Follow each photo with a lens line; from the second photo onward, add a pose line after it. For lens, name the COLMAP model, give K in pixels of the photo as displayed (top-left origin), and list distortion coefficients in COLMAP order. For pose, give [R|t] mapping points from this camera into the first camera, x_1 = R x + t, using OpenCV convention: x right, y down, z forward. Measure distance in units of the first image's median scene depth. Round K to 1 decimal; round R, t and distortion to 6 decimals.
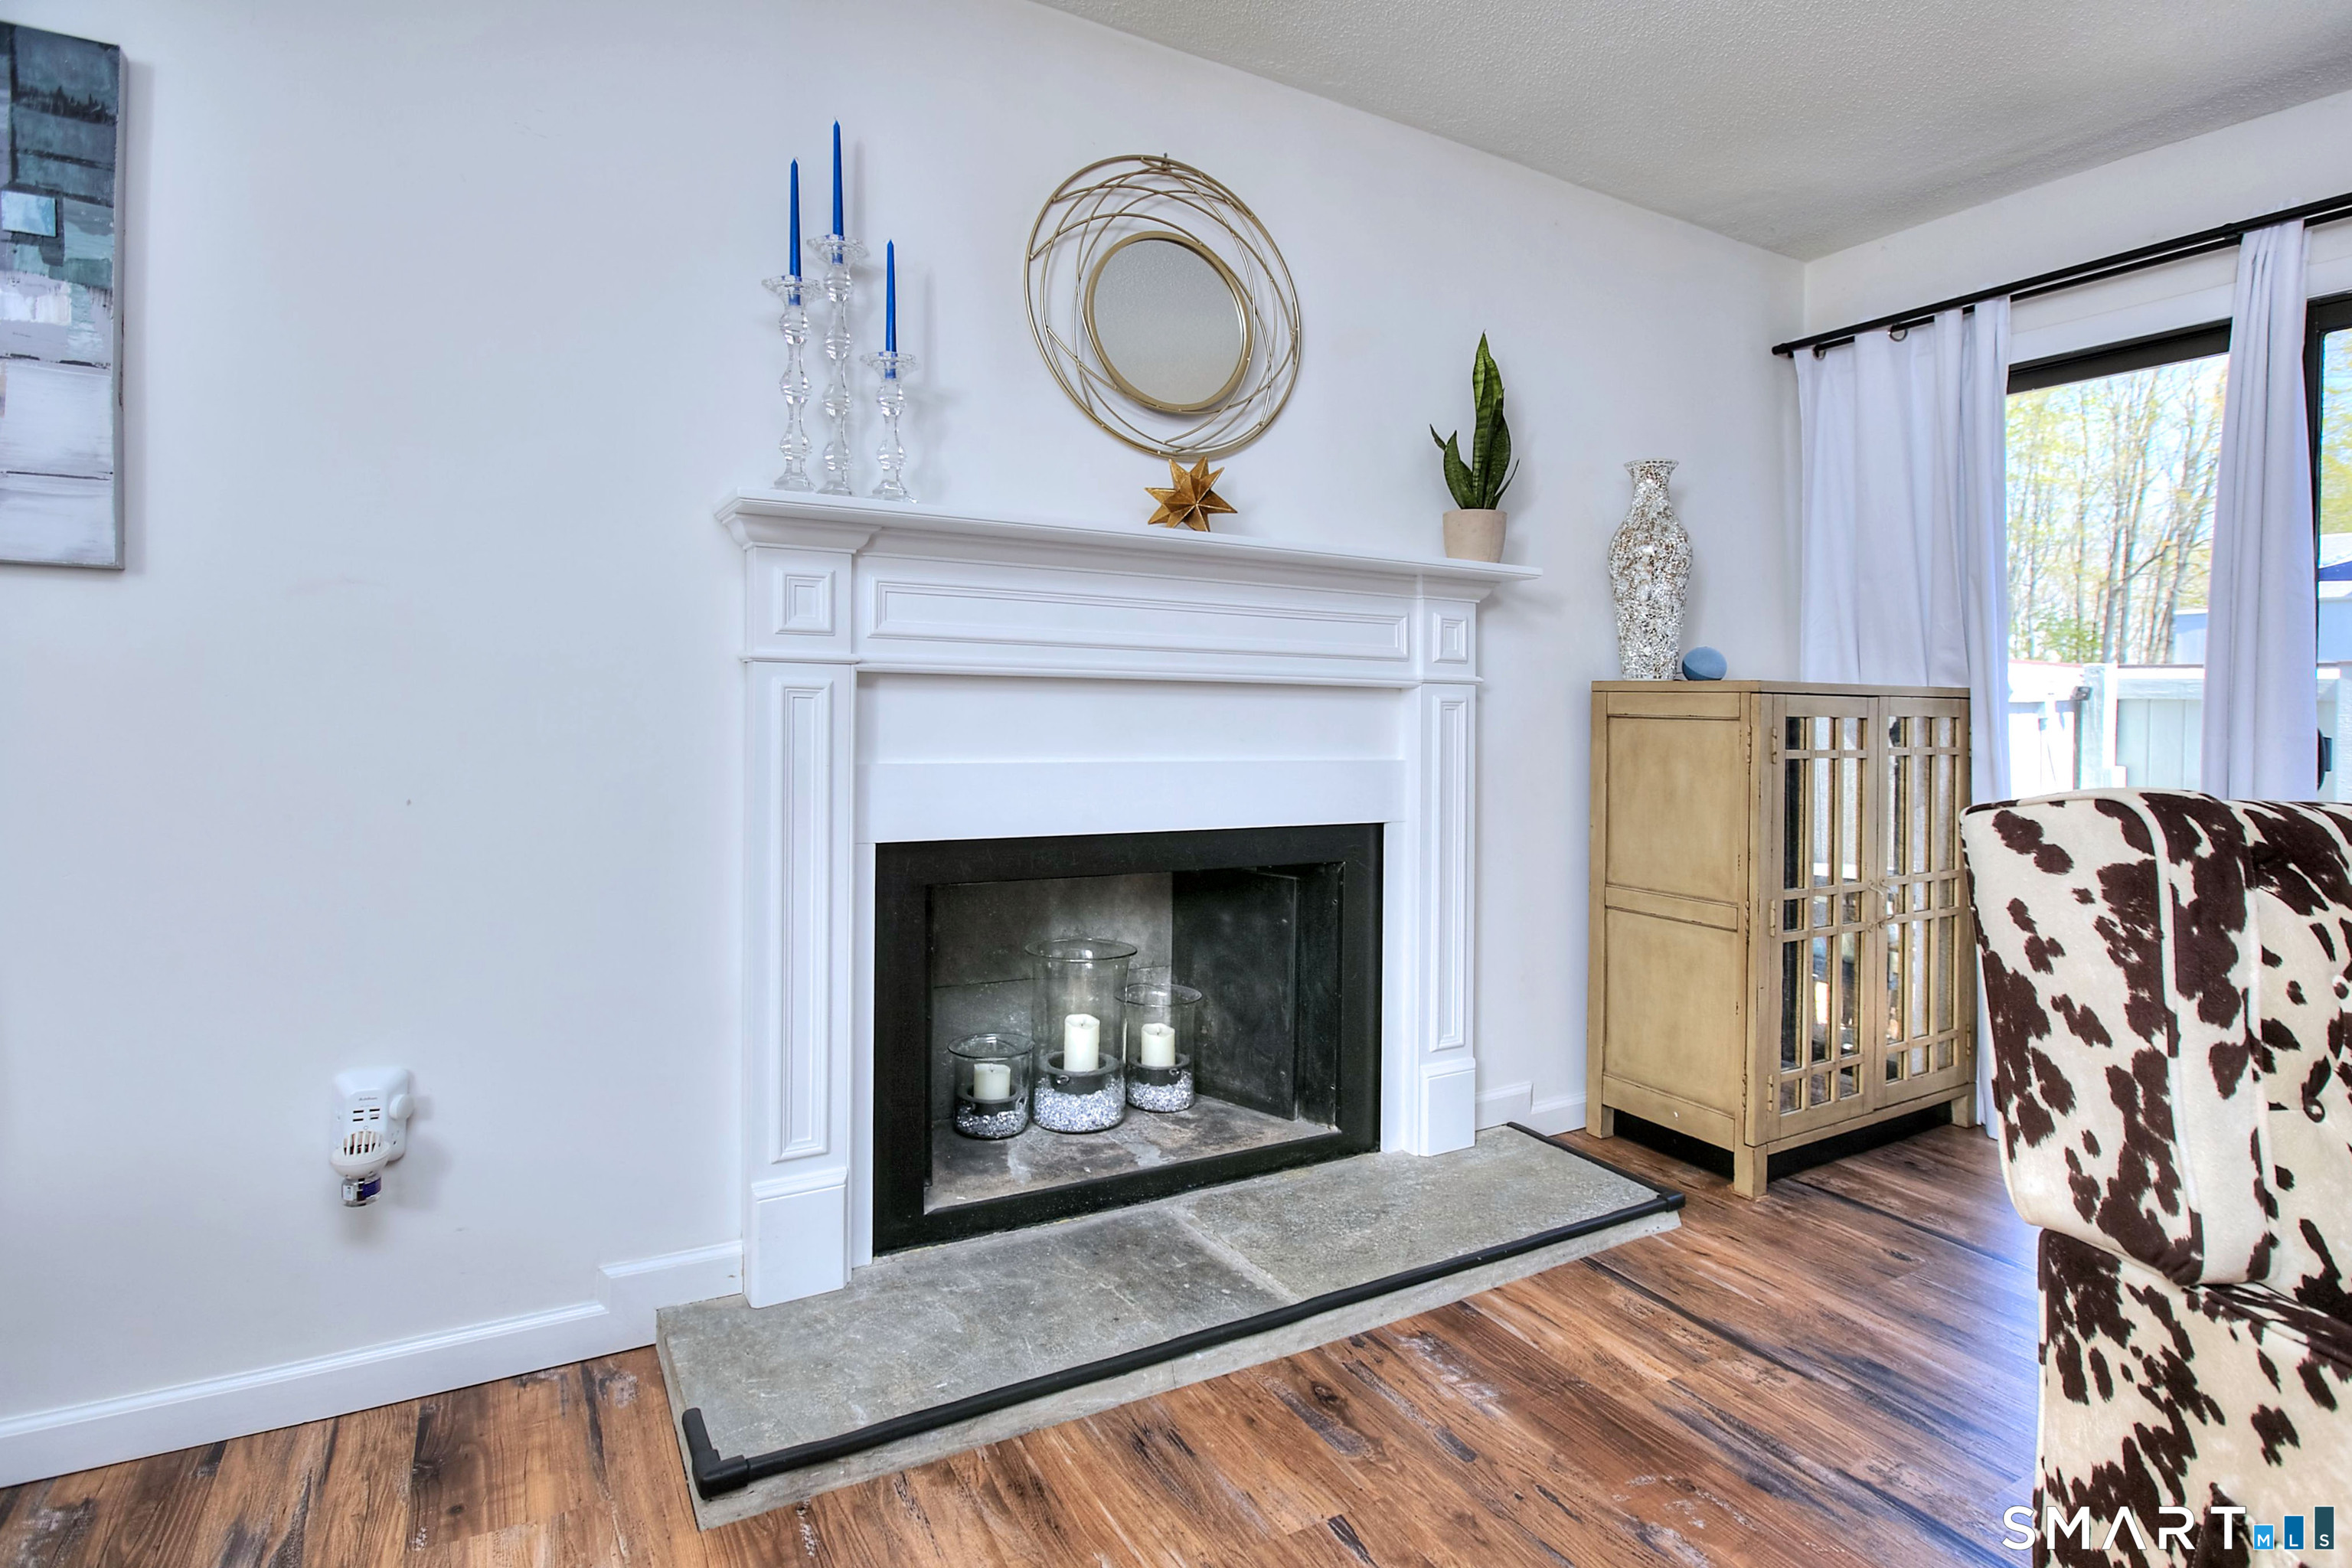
lens RADIAL K [[1103.5, 0, 1212.6], [0, 1103.5, 662.8], [0, 0, 1]] dist [-0.044994, 0.010318]
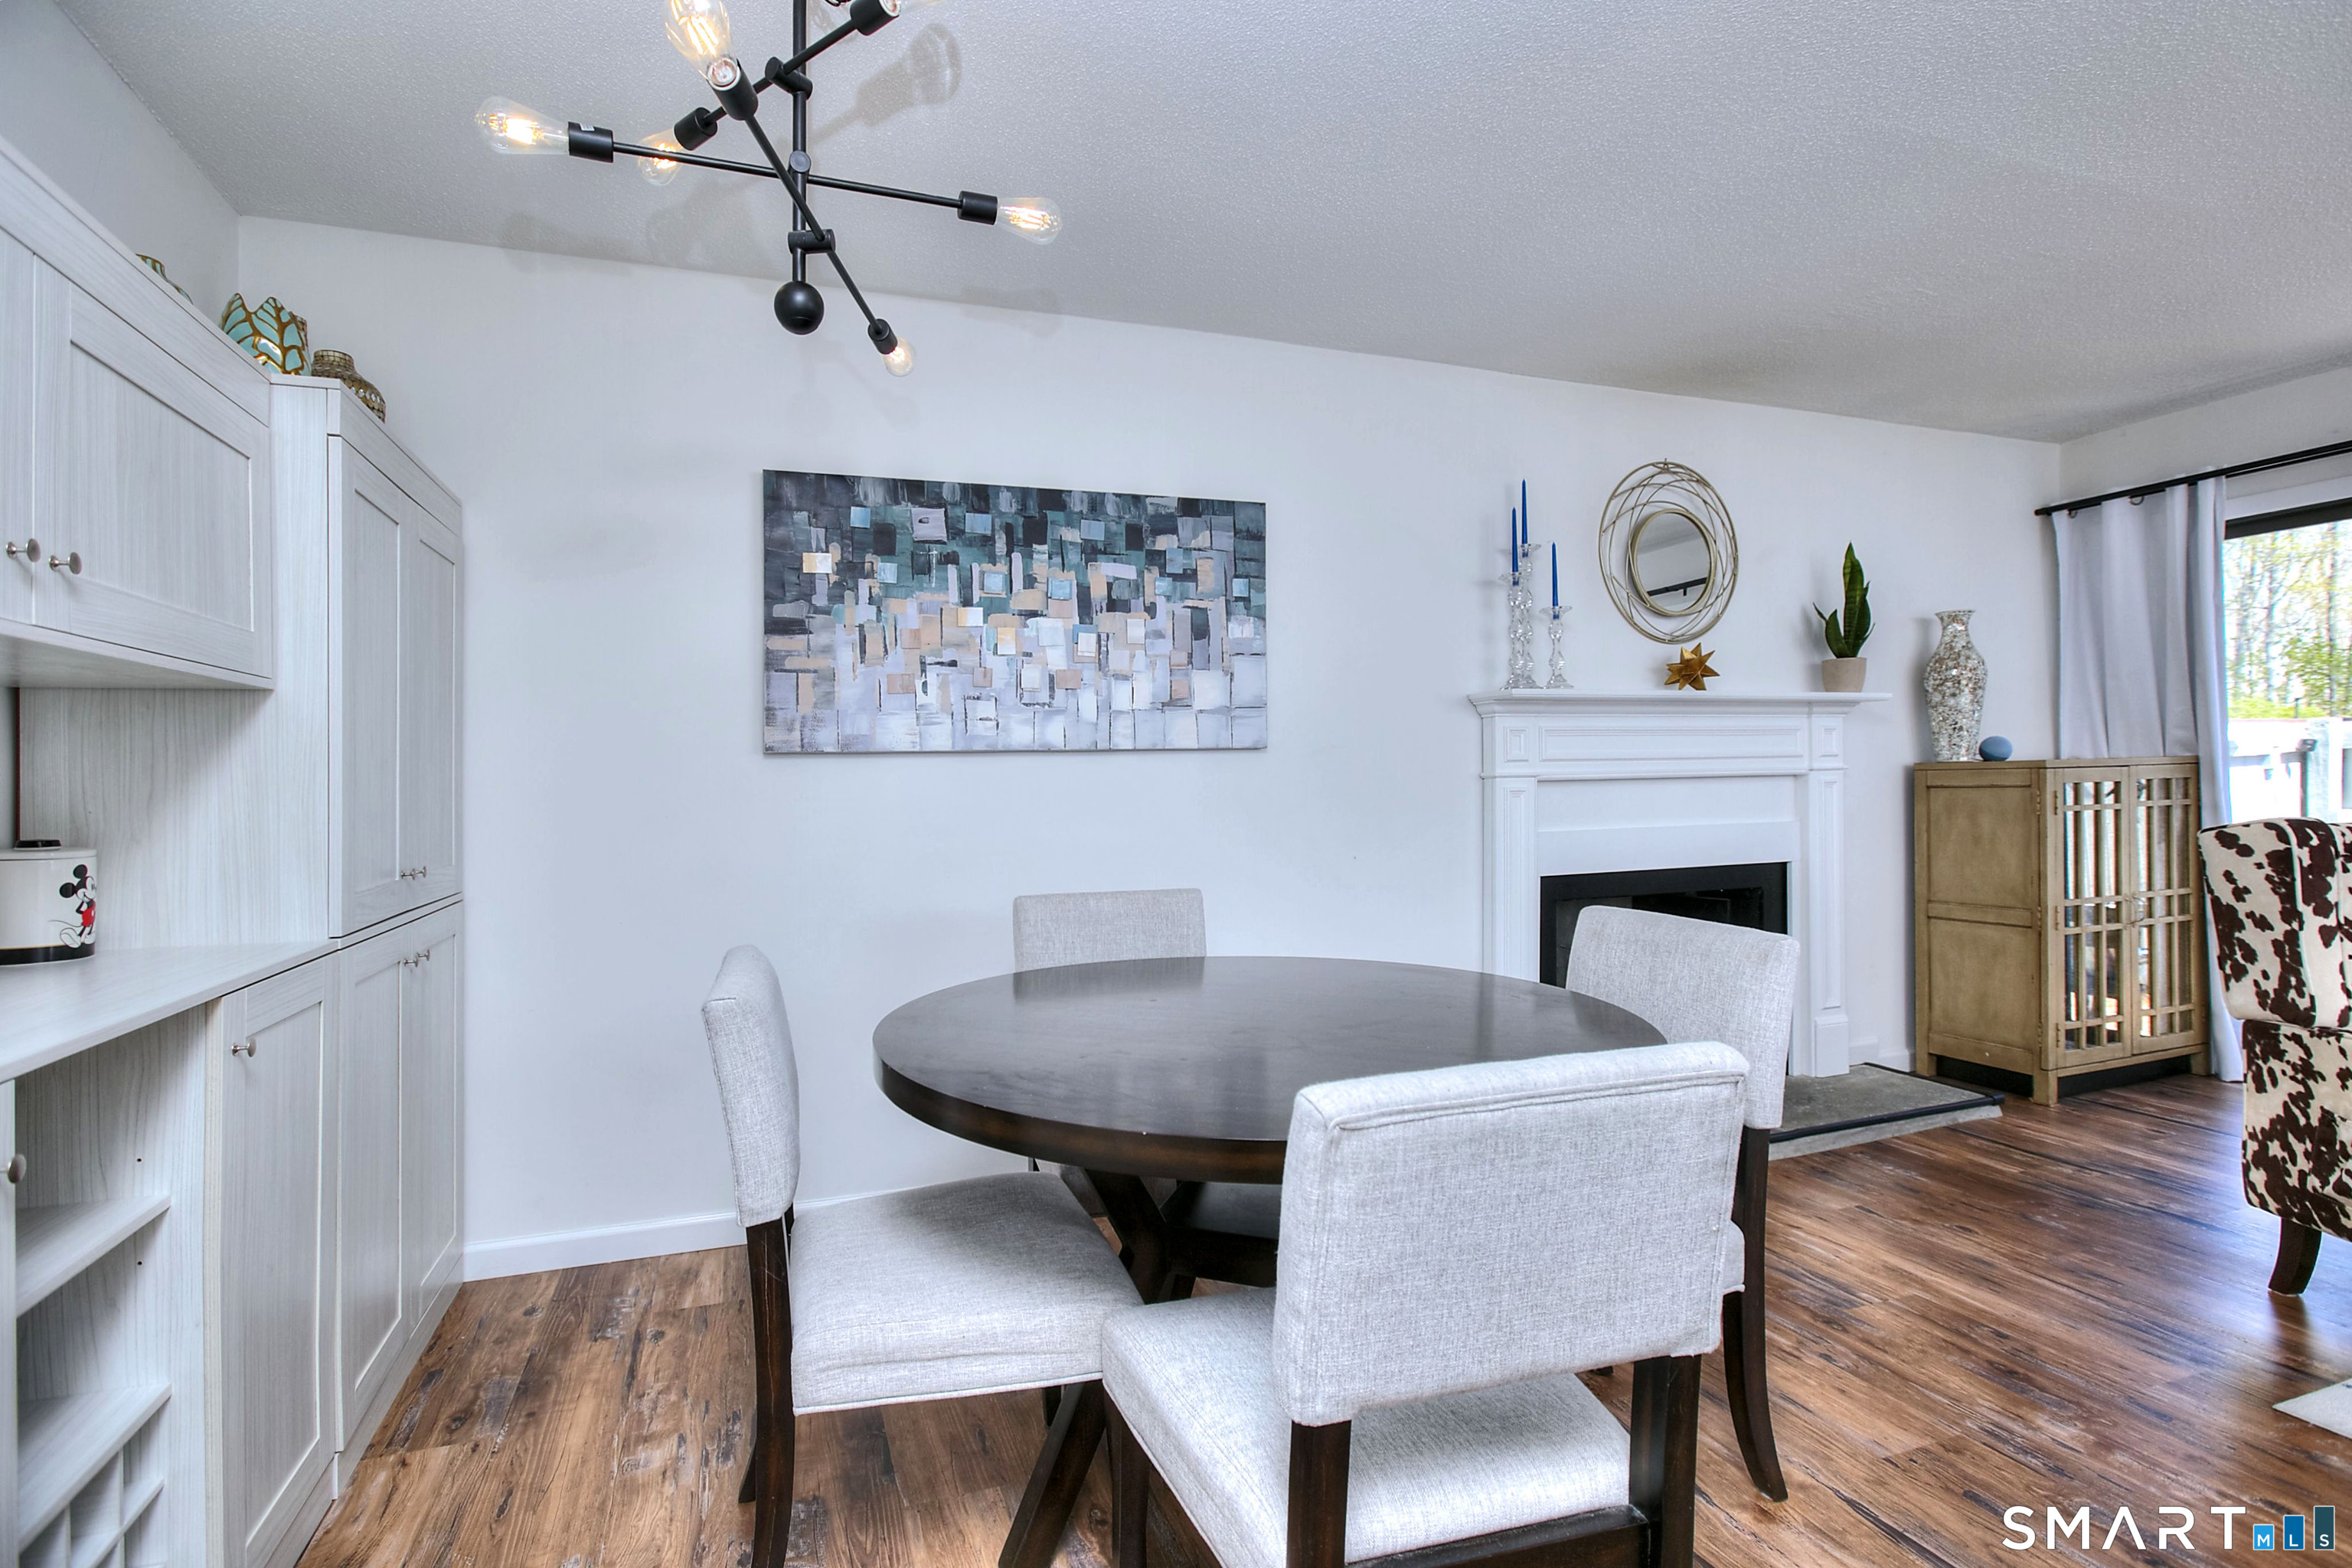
lens RADIAL K [[1156.9, 0, 1163.0], [0, 1156.9, 777.9], [0, 0, 1]] dist [-0.028706, 0.001650]
pose [[0.991120, -0.038250, -0.127350, -1.104976], [0.042542, 0.998609, 0.031152, -0.131093], [0.125981, -0.036293, 0.991369, -1.549393]]
